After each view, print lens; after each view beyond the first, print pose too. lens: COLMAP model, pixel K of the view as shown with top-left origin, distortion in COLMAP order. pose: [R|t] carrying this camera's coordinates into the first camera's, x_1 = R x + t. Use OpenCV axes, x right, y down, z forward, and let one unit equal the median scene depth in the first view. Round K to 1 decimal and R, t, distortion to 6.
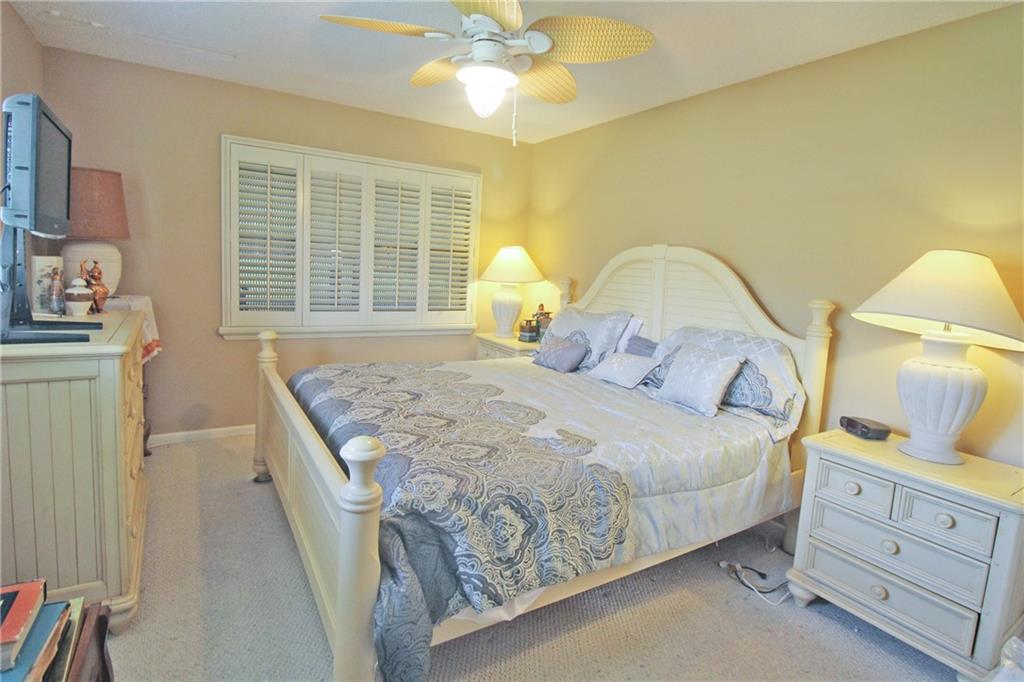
lens RADIAL K [[516.1, 0, 515.4], [0, 516.1, 336.4], [0, 0, 1]] dist [-0.003868, 0.000247]
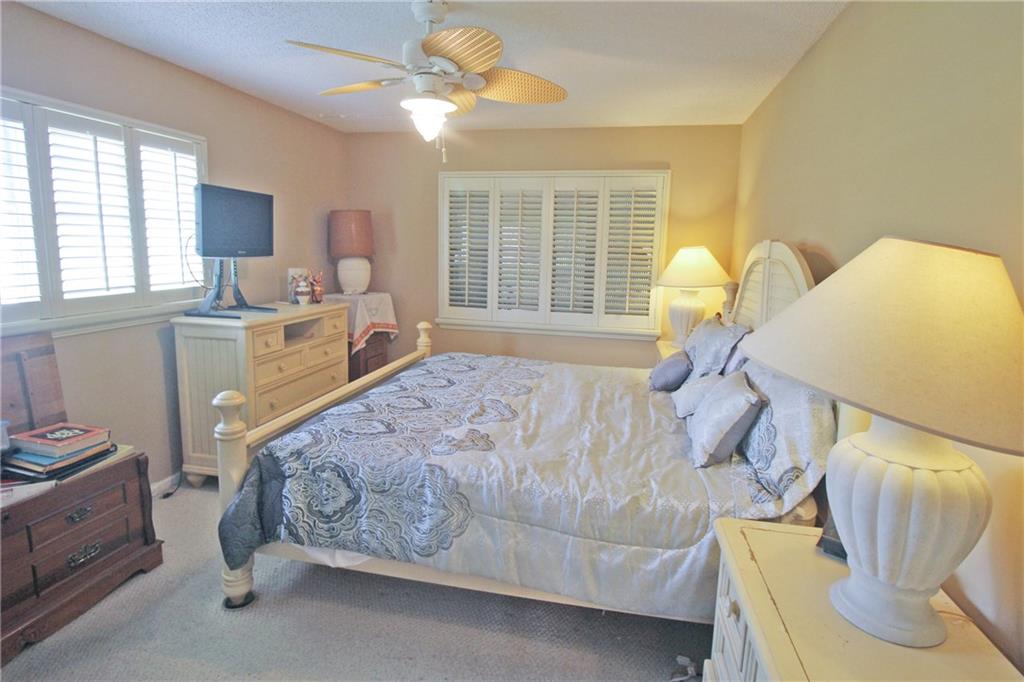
lens RADIAL K [[516.1, 0, 515.0], [0, 516.1, 336.0], [0, 0, 1]] dist [-0.003868, 0.000247]
pose [[0.720402, 0.078077, -0.689147, 0.671659], [-0.079836, 0.996374, 0.029428, -0.036977], [0.688946, 0.033819, 0.724023, 0.247792]]
